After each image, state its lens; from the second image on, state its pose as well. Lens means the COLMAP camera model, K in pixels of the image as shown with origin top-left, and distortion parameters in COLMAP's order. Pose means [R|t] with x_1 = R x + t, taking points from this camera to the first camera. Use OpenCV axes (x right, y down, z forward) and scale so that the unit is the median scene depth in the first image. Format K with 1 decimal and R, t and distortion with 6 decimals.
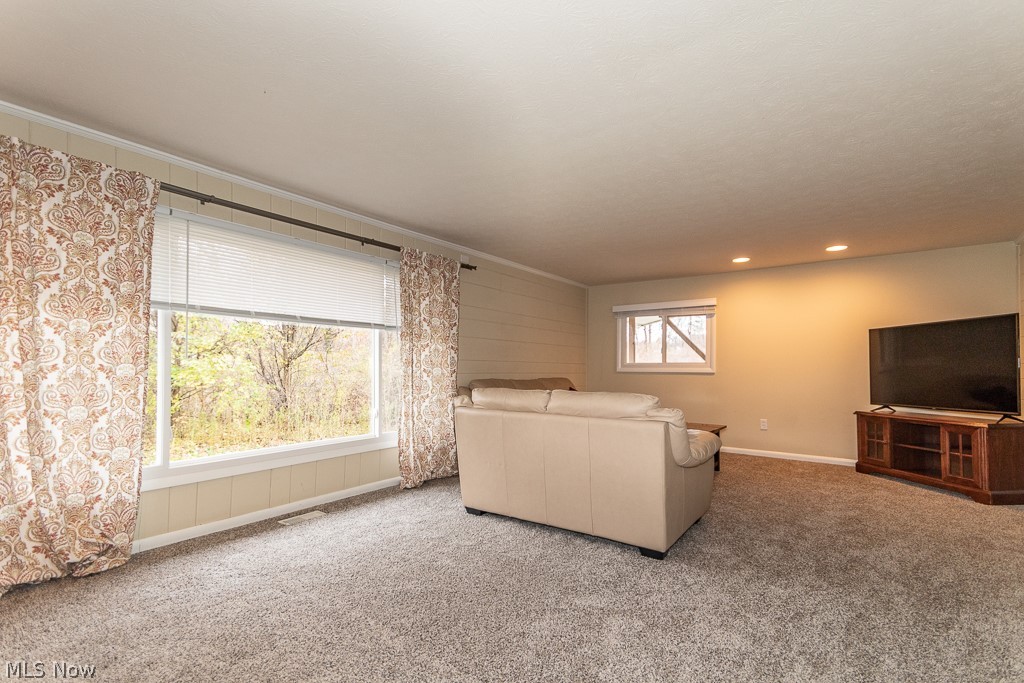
lens RADIAL K [[474.4, 0, 504.2], [0, 474.4, 362.4], [0, 0, 1]] dist [0.057635, -0.019362]
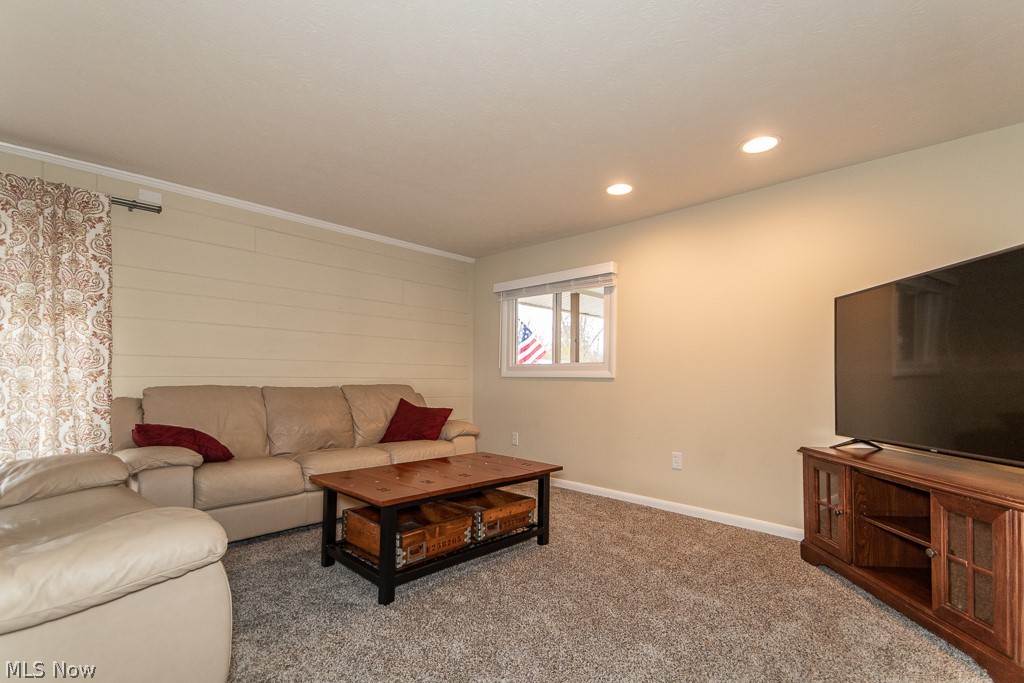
lens RADIAL K [[474.4, 0, 506.3], [0, 474.4, 378.6], [0, 0, 1]] dist [0.057635, -0.019362]
pose [[0.989049, 0.002565, -0.147564, 0.470450], [-0.000370, 0.999889, 0.014903, 0.015277], [0.147585, -0.014685, 0.988940, 0.411163]]
